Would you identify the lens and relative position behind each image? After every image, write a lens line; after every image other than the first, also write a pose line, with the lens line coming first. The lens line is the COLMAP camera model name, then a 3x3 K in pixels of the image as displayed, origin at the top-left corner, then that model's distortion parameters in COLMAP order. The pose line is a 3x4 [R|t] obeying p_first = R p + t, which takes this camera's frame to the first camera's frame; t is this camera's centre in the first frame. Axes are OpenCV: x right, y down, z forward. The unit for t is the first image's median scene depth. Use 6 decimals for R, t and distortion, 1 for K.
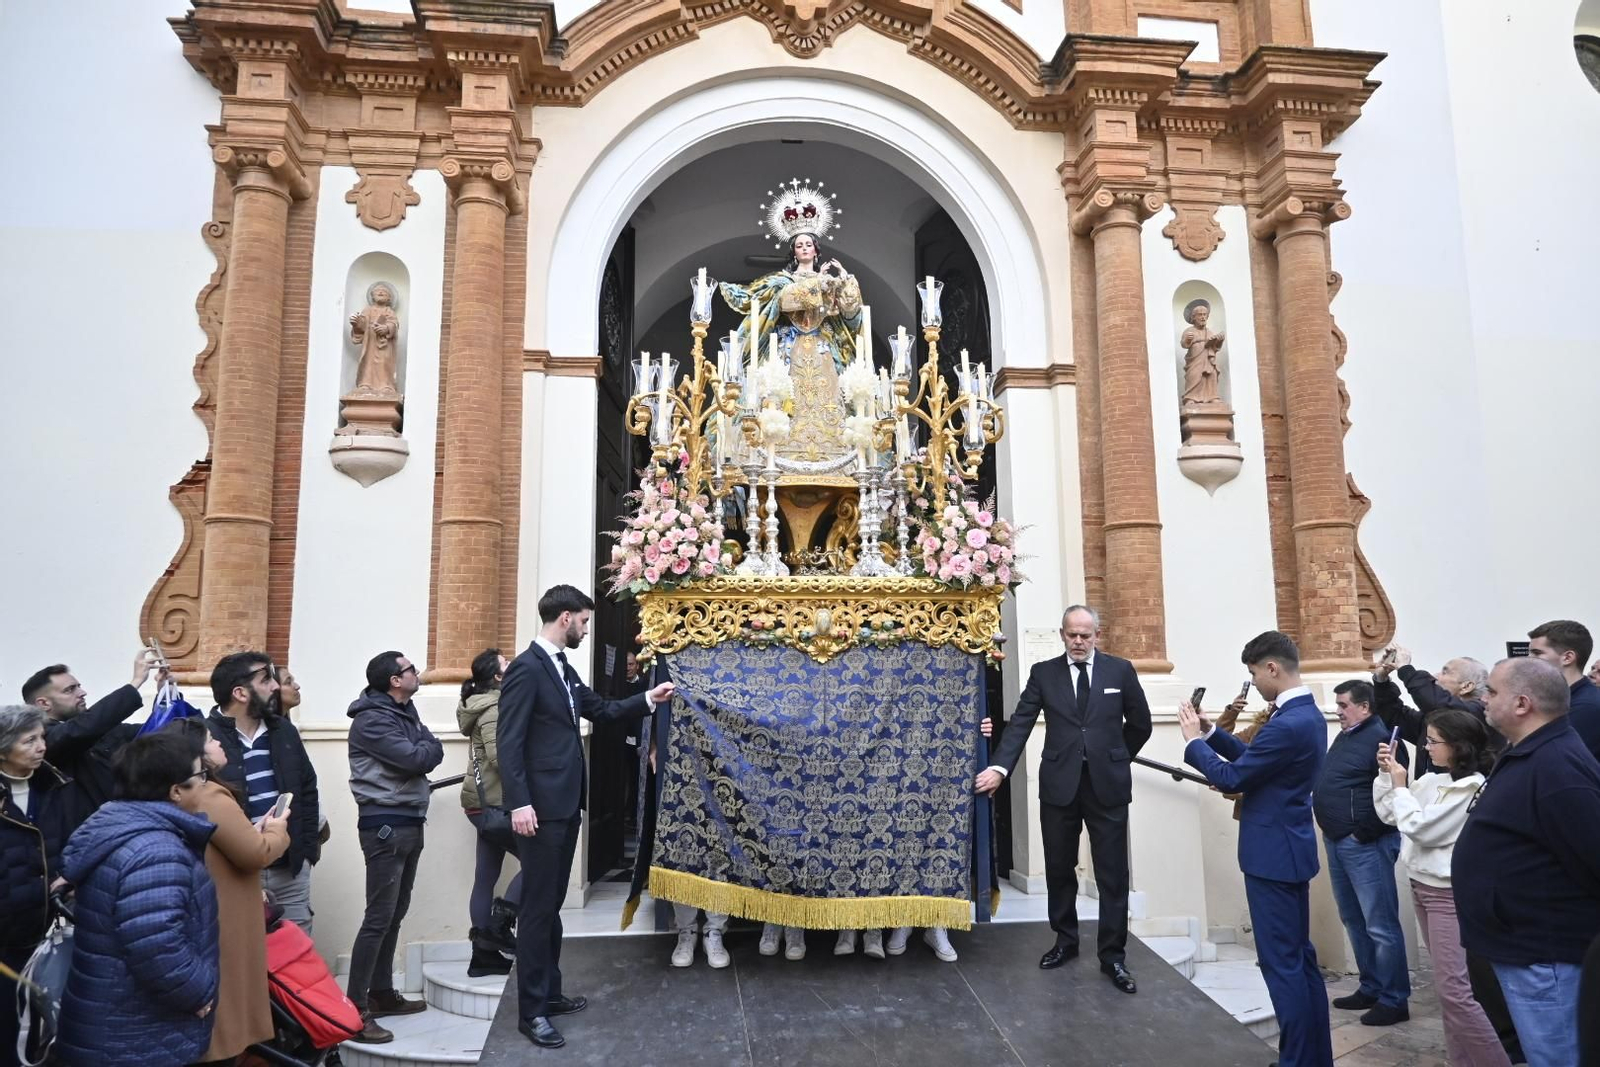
lens RADIAL K [[1079.4, 0, 801.2], [0, 1079.4, 531.5], [0, 0, 1]] dist [0.003369, 0.003385]
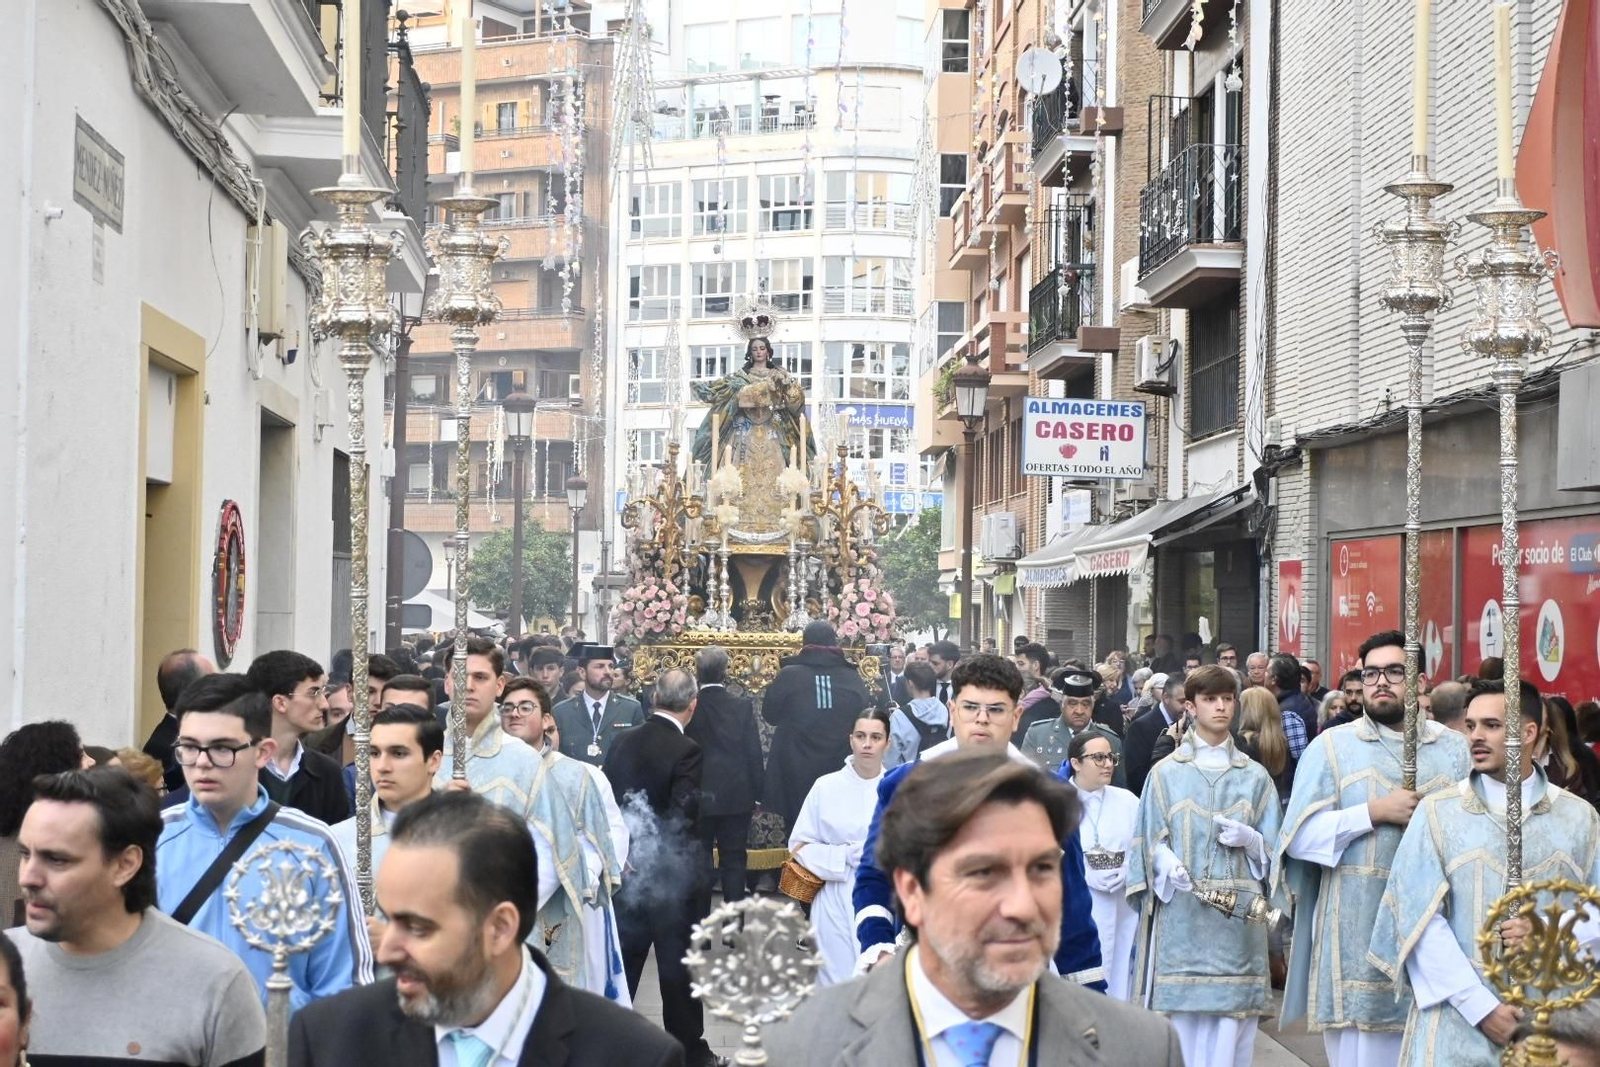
lens RADIAL K [[2442.3, 0, 800.0], [0, 2442.3, 536.8], [0, 0, 1]] dist [0.040909, 0.000000]
pose [[0.998981, 0.016082, -0.042161, 0.212612], [-0.011888, 0.995124, 0.097915, -0.405460], [0.043530, -0.097314, 0.994301, -2.222721]]
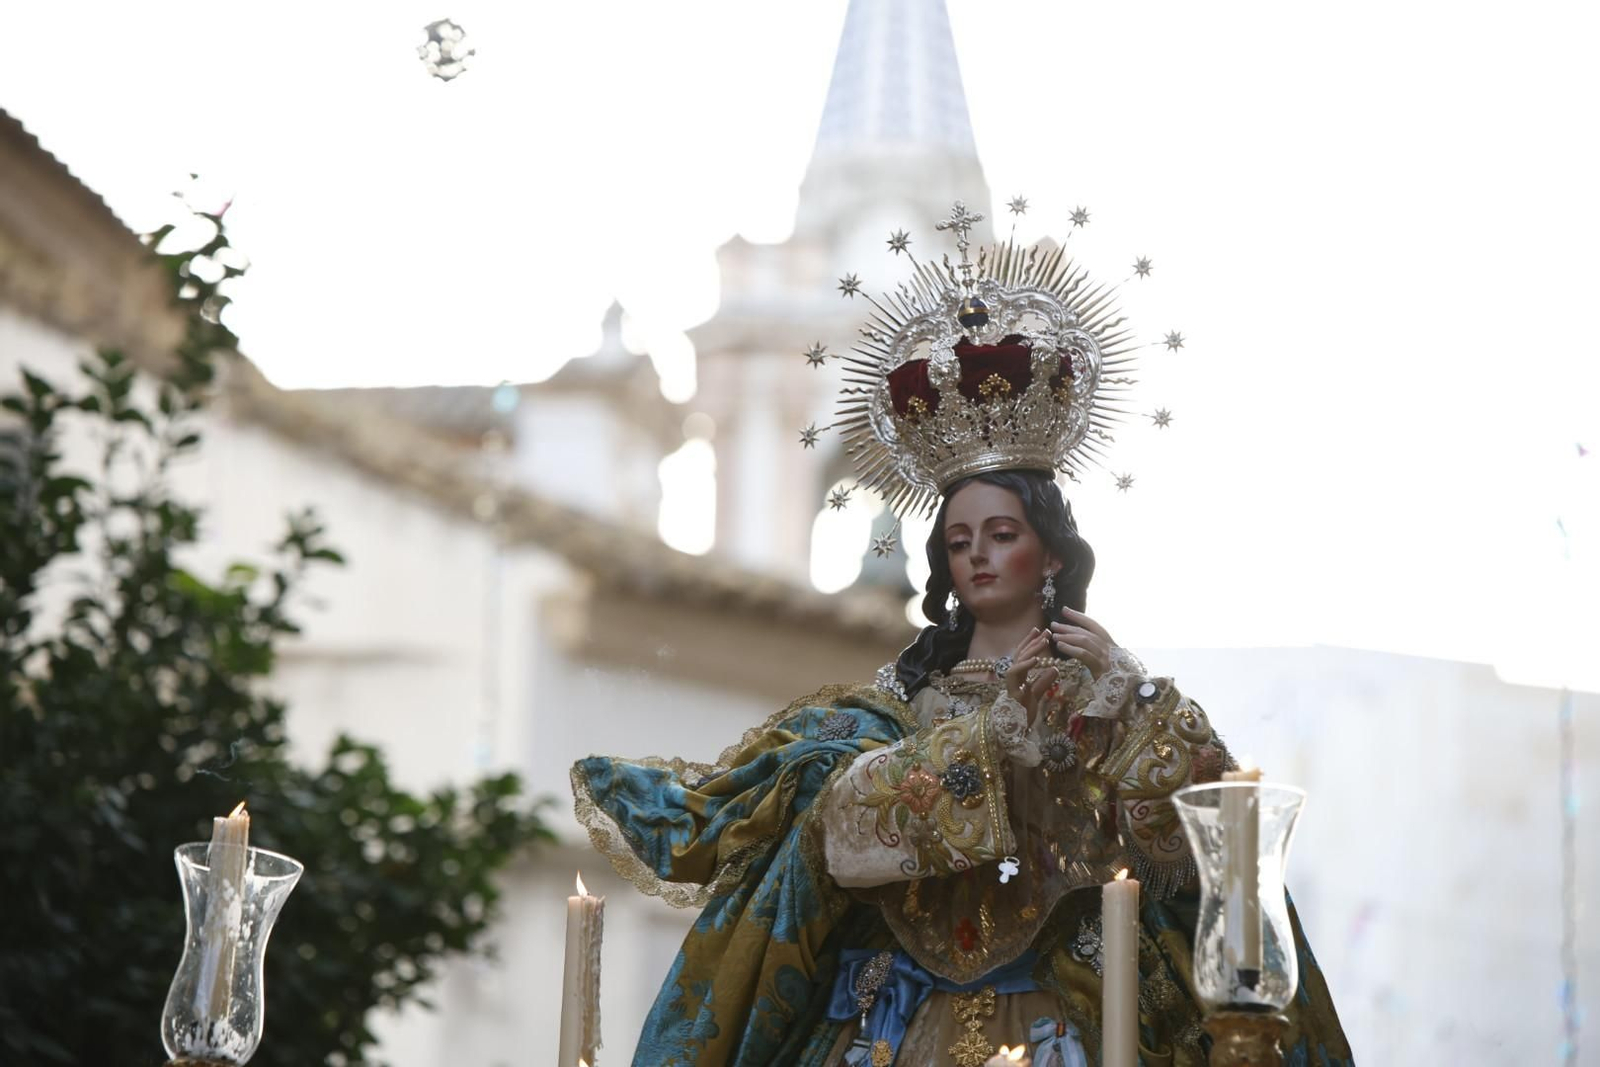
lens RADIAL K [[6171.5, 0, 796.2], [0, 6171.5, 530.3], [0, 0, 1]] dist [0.206203, 0.000000]
pose [[0.906237, -0.081710, -0.414799, 0.559074], [0.021175, 0.988686, -0.148496, -0.120553], [0.422239, 0.125789, 0.897714, -0.056414]]
